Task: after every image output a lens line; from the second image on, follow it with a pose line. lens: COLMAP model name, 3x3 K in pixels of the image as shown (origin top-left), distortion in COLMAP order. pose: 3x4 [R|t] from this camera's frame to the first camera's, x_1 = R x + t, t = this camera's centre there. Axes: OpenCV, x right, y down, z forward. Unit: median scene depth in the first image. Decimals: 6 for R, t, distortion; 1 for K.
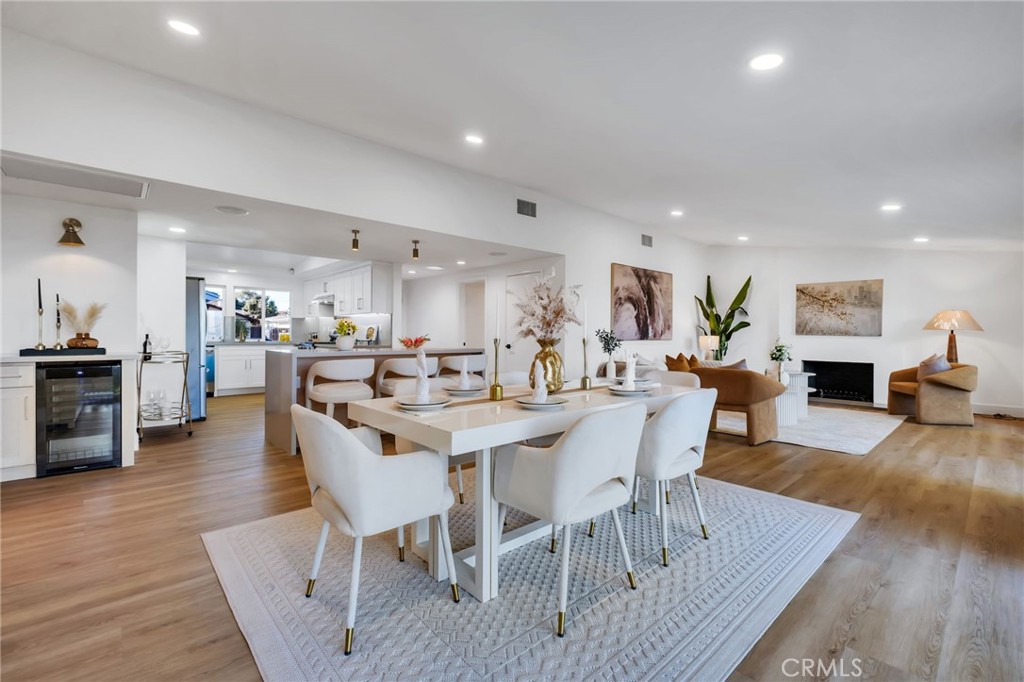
lens RADIAL K [[446.2, 0, 511.7], [0, 446.2, 336.8], [0, 0, 1]] dist [-0.004996, -0.000060]
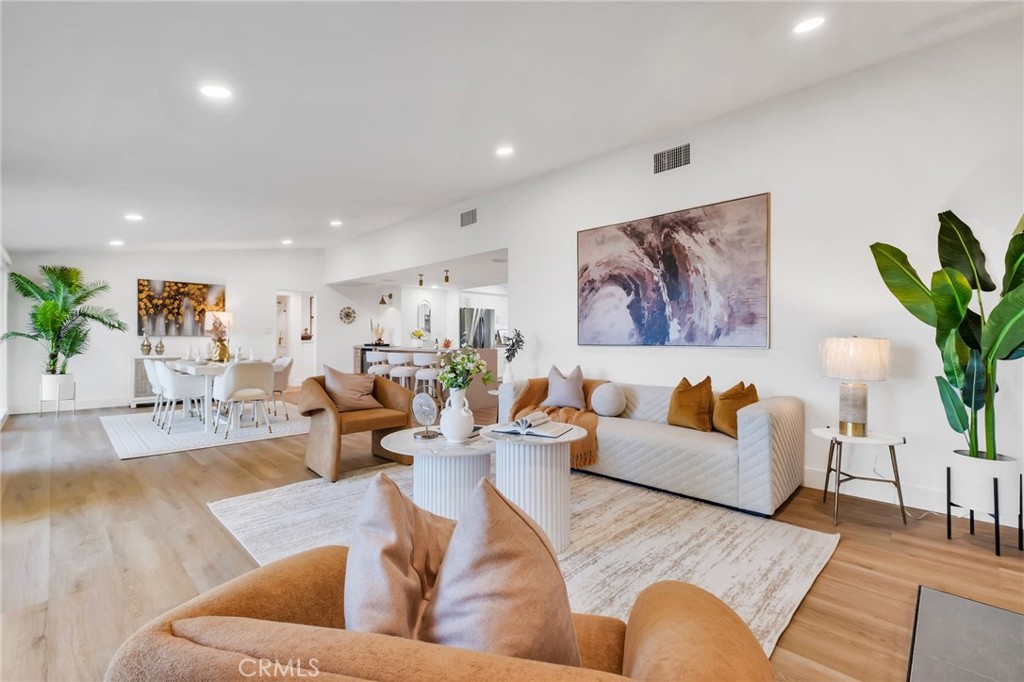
lens RADIAL K [[459.6, 0, 509.3], [0, 459.6, 337.3], [0, 0, 1]] dist [-0.000382, -0.000361]
pose [[0.046875, -0.008110, -0.998868, 0.903094], [-0.005638, 0.999949, -0.008383, 0.002043], [0.998885, 0.006024, 0.046827, 0.844825]]
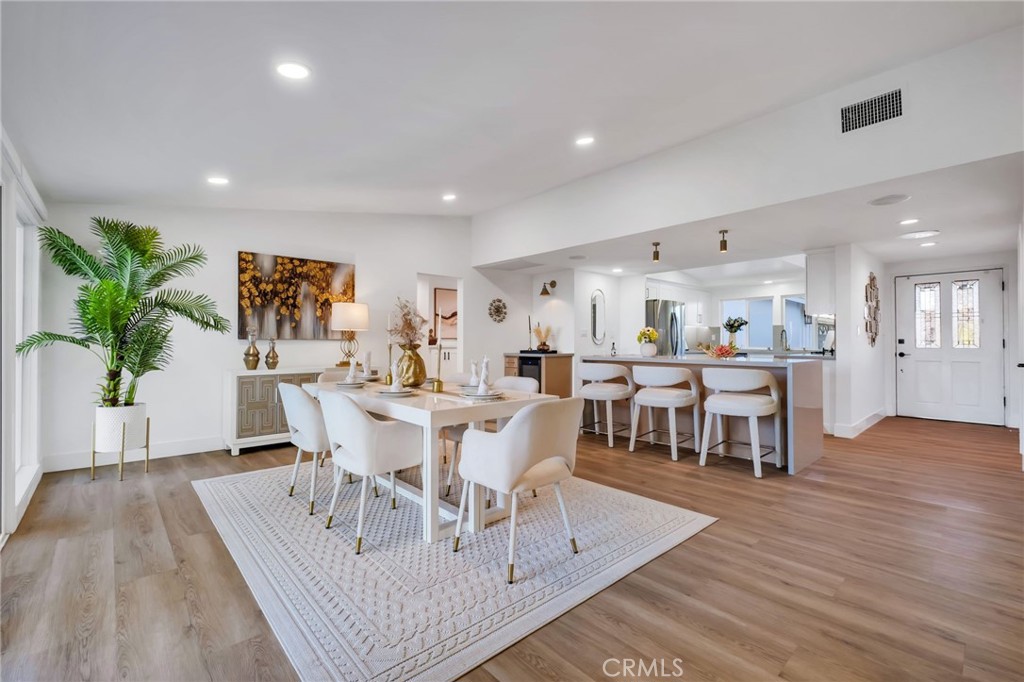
lens RADIAL K [[446.2, 0, 511.7], [0, 446.2, 336.8], [0, 0, 1]] dist [-0.004996, -0.000060]
pose [[-0.000435, -0.017883, -0.999840, 0.546616], [-0.002345, 0.999837, -0.017882, 0.001592], [0.999997, 0.002336, -0.000477, 0.519013]]
